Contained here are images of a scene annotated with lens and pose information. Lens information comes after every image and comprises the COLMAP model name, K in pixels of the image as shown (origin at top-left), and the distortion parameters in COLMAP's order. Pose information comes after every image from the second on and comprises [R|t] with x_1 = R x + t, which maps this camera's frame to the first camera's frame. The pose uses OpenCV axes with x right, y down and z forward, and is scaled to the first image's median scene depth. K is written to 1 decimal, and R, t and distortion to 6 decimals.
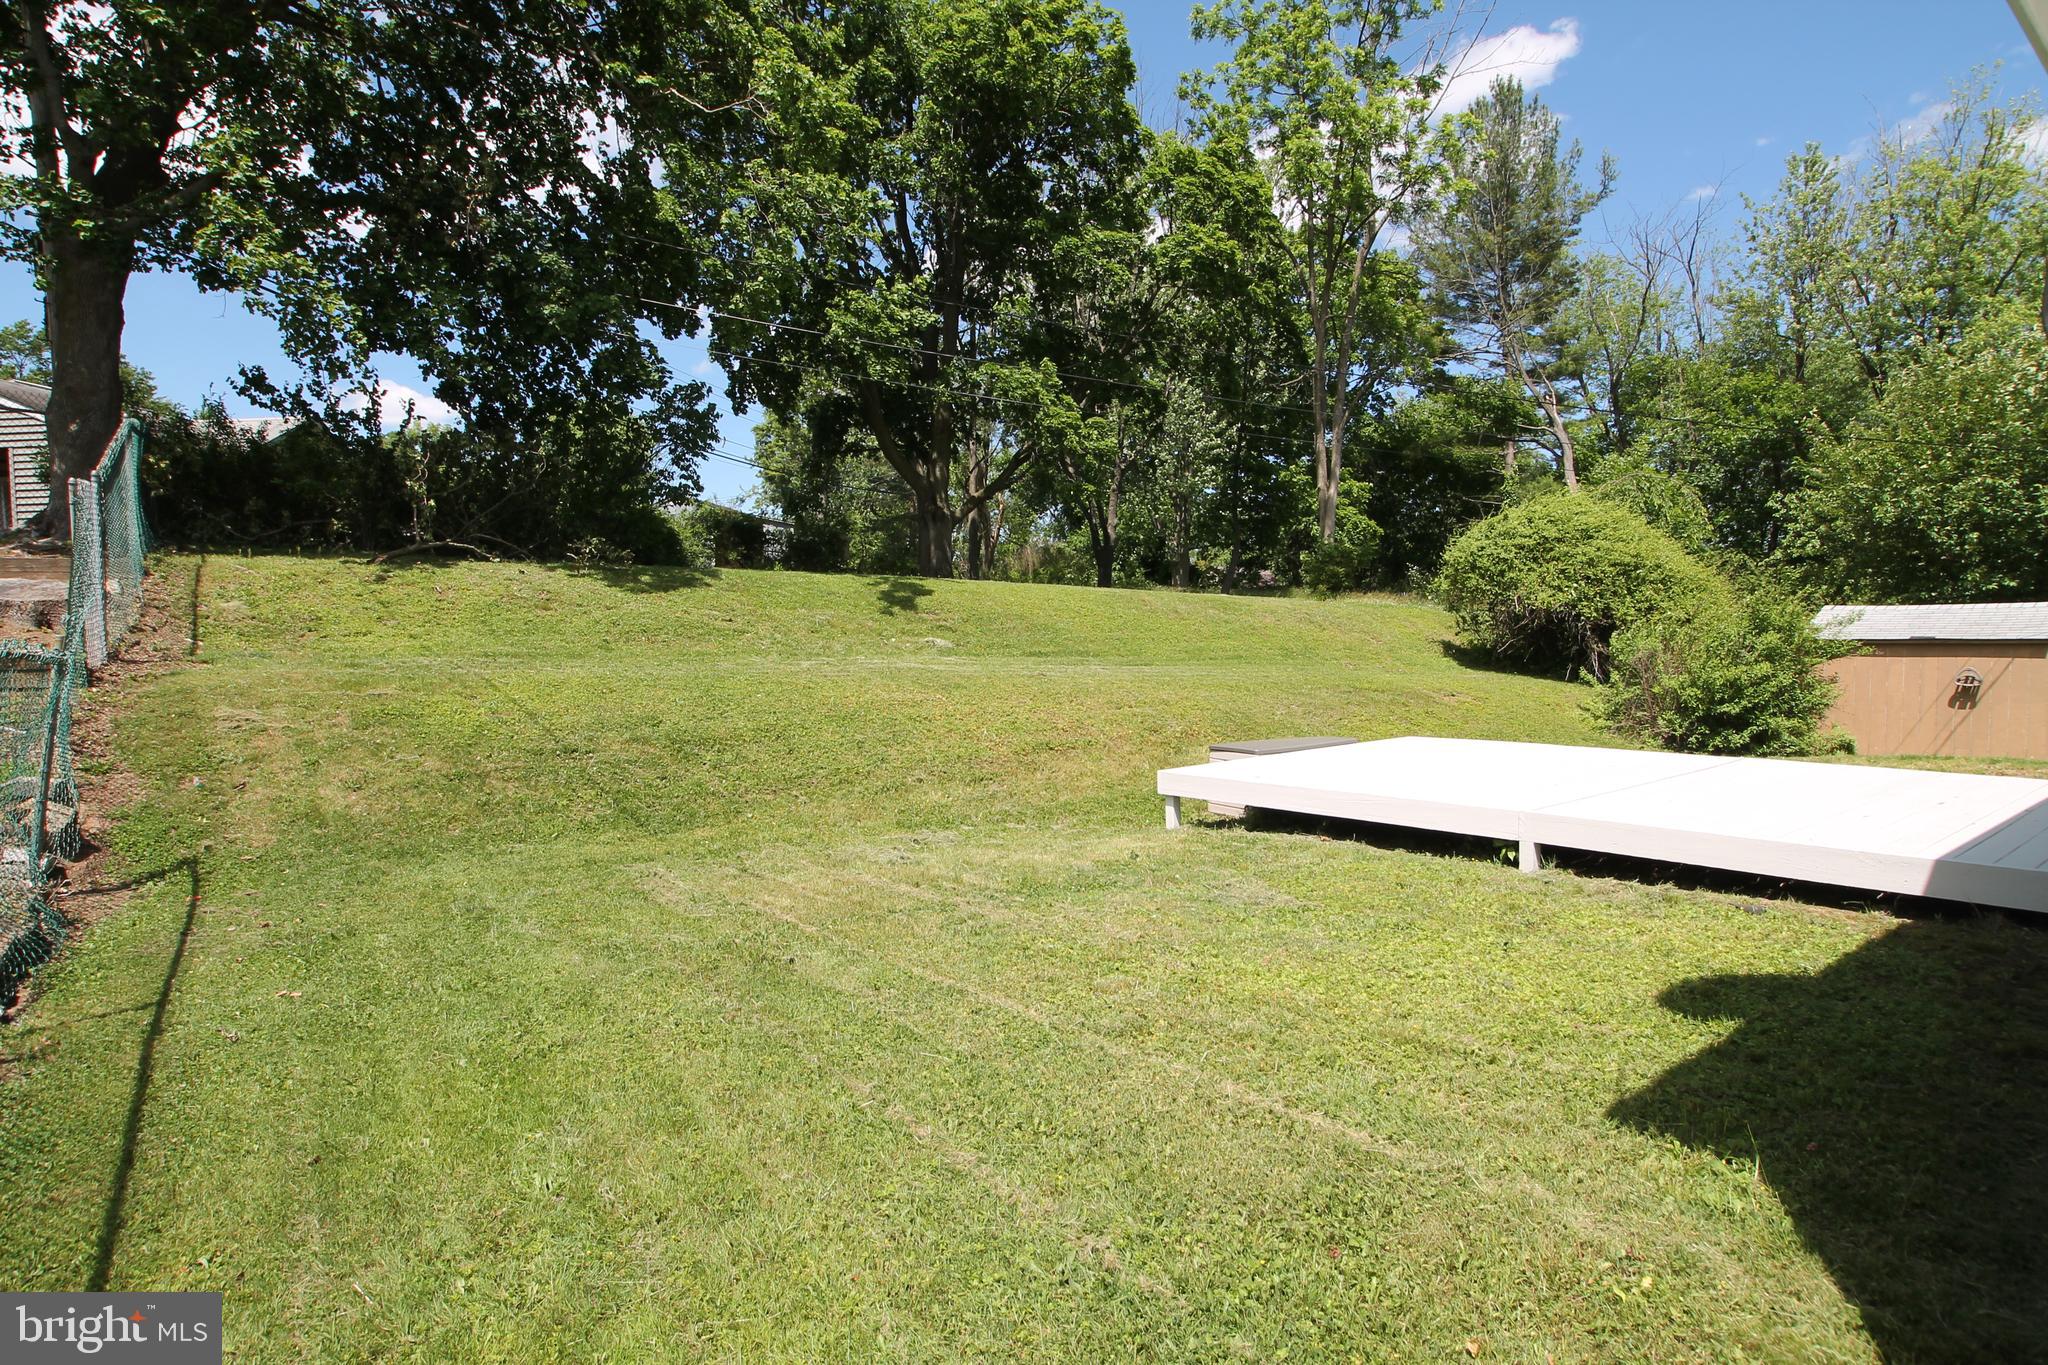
lens RADIAL K [[1095.6, 0, 1024.0], [0, 1095.6, 682.5], [0, 0, 1]] dist [-0.071265, 0.043749]
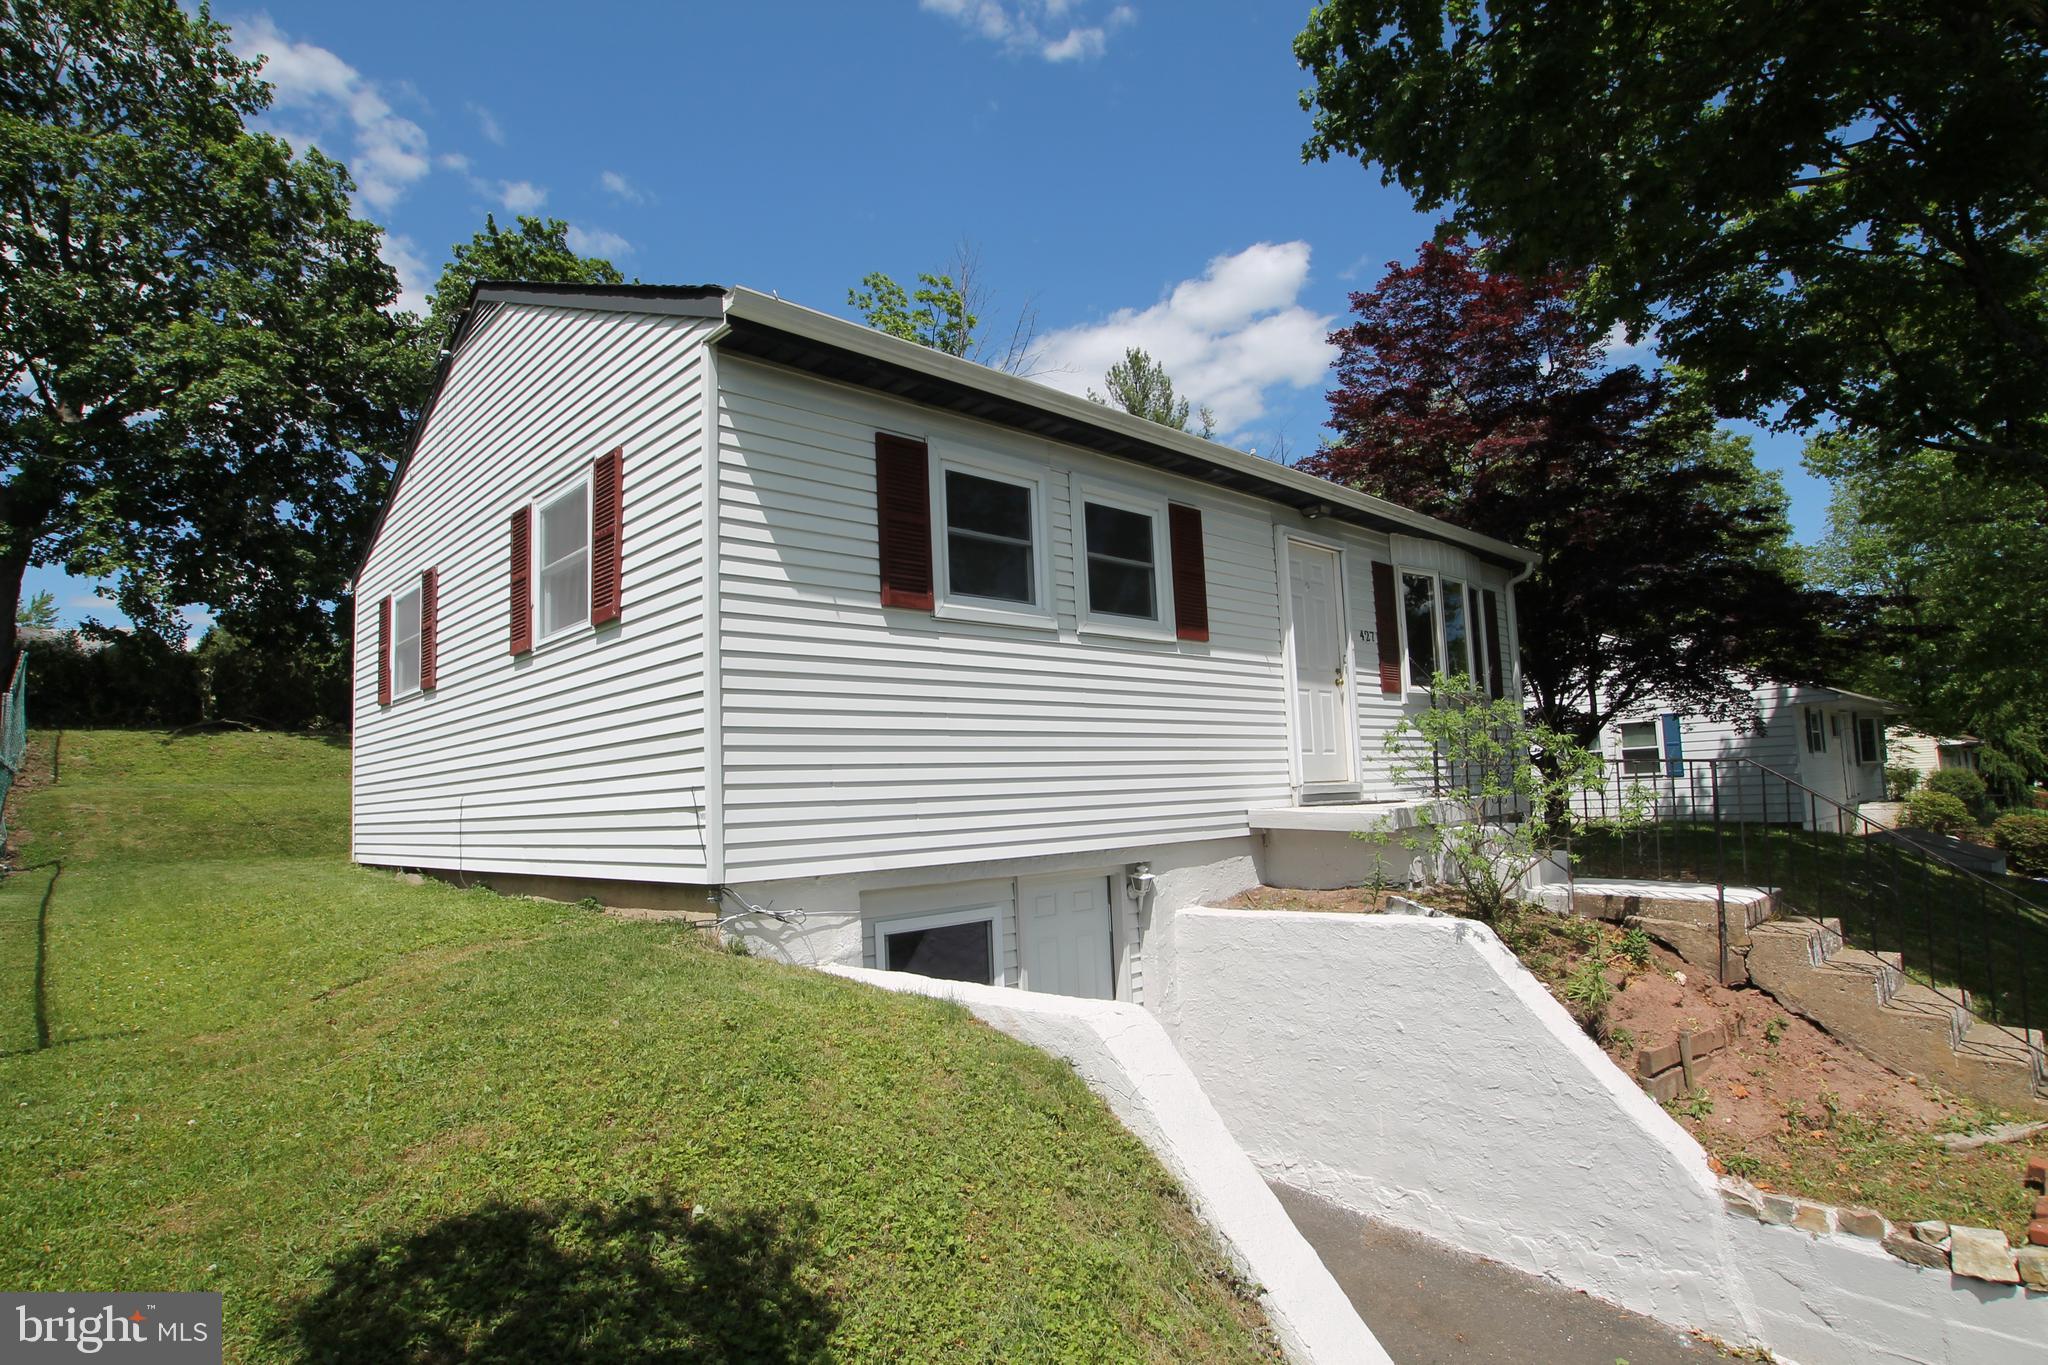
lens RADIAL K [[1095.6, 0, 1024.0], [0, 1095.6, 682.5], [0, 0, 1]] dist [-0.071265, 0.043749]
pose [[0.994323, -0.017841, 0.104895, 0.668302], [0.032976, 0.988973, -0.144378, 0.115554], [-0.101163, 0.147017, 0.983947, -0.962945]]
